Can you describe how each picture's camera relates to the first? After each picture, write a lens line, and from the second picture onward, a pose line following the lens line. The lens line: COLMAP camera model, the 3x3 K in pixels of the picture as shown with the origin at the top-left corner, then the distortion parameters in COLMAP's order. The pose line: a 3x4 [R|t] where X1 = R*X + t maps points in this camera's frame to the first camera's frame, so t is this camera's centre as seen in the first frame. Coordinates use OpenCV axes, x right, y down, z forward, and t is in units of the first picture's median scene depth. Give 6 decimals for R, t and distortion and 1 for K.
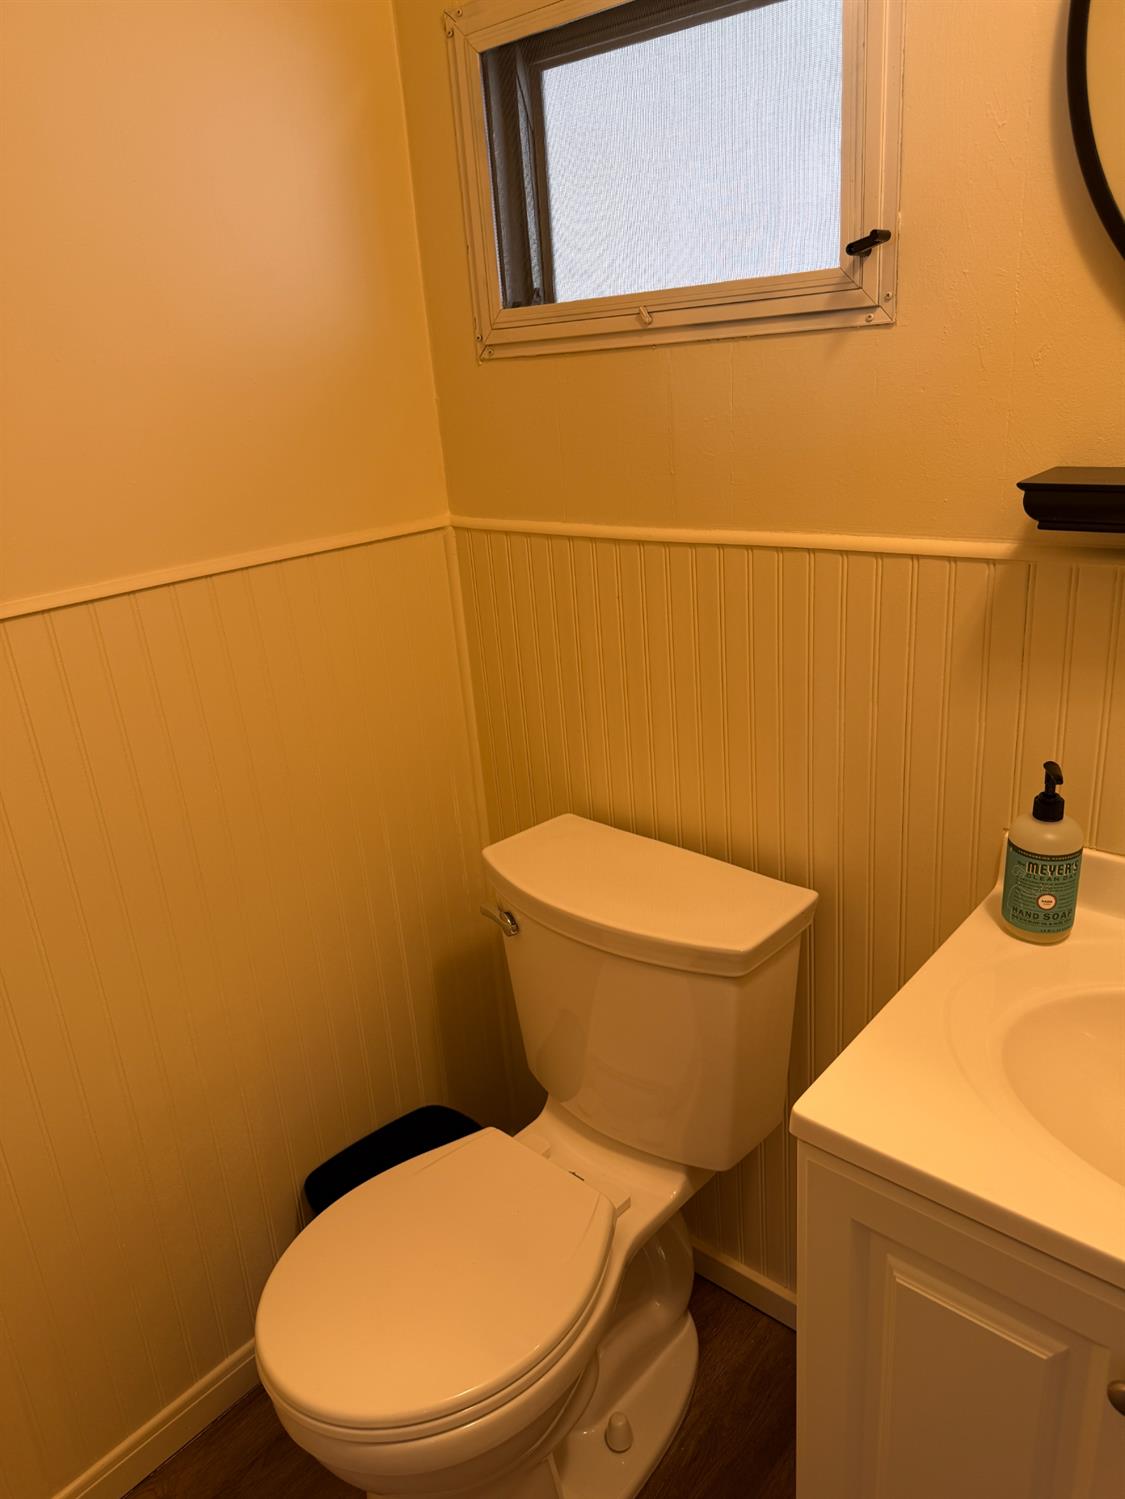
lens RADIAL K [[1063.2, 0, 568.1], [0, 1063.2, 758.6], [0, 0, 1]] dist [0.050262, -0.065174]
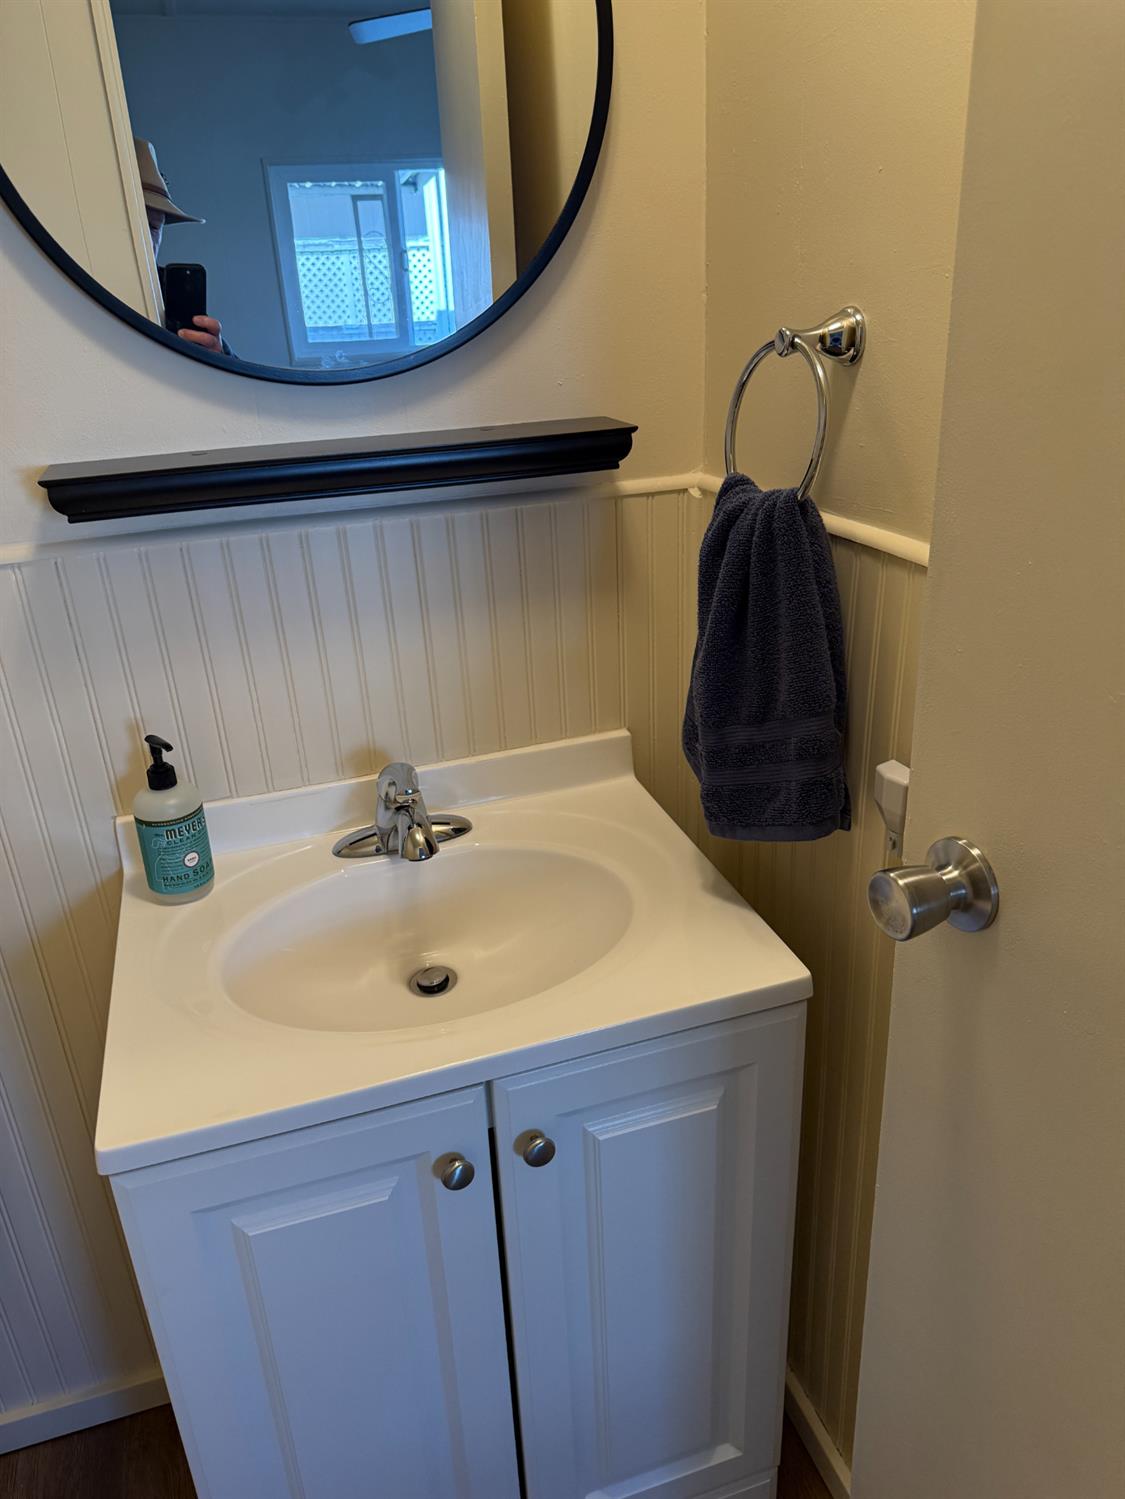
lens RADIAL K [[1063.2, 0, 578.0], [0, 1063.2, 739.8], [0, 0, 1]] dist [0.050262, -0.065174]
pose [[0.512177, -0.289949, 0.808458, -0.155368], [0.309899, 0.940272, 0.140895, -0.008723], [-0.801022, 0.178377, 0.571441, 0.039846]]
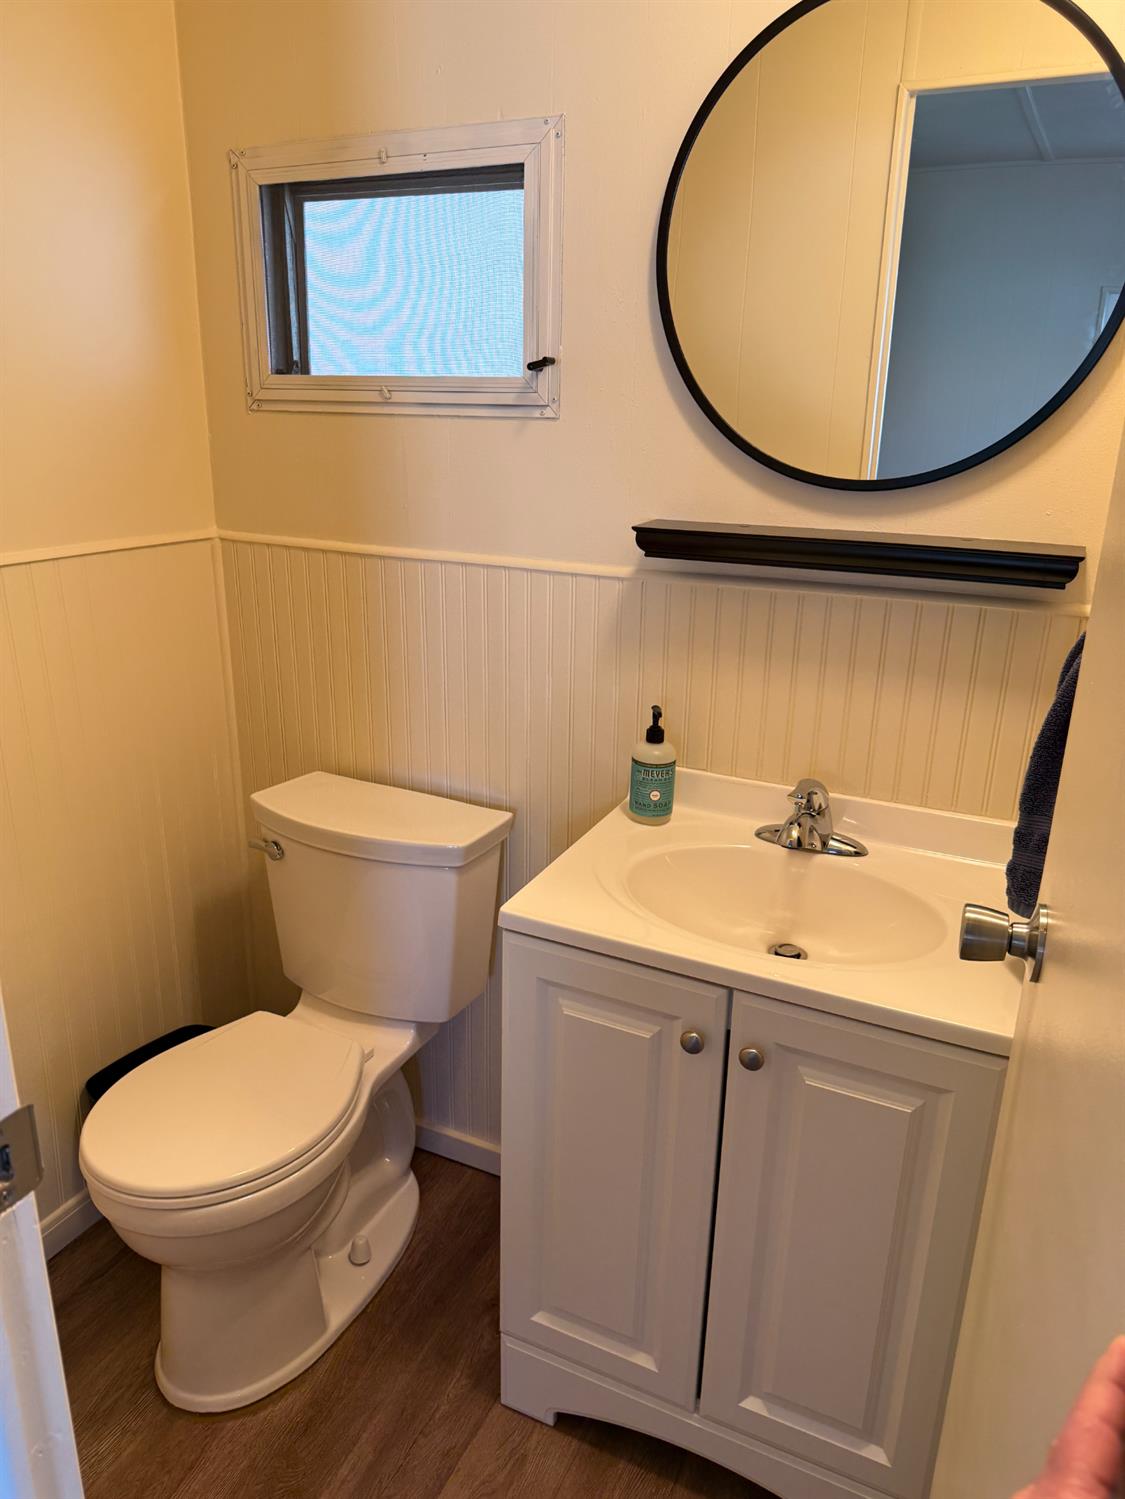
lens RADIAL K [[1063.2, 0, 560.7], [0, 1063.2, 760.8], [0, 0, 1]] dist [0.050262, -0.065174]
pose [[0.958519, 0.001434, 0.285026, -0.103952], [0.009859, 0.999222, -0.038183, 0.114579], [-0.284859, 0.039409, 0.957759, -0.364699]]
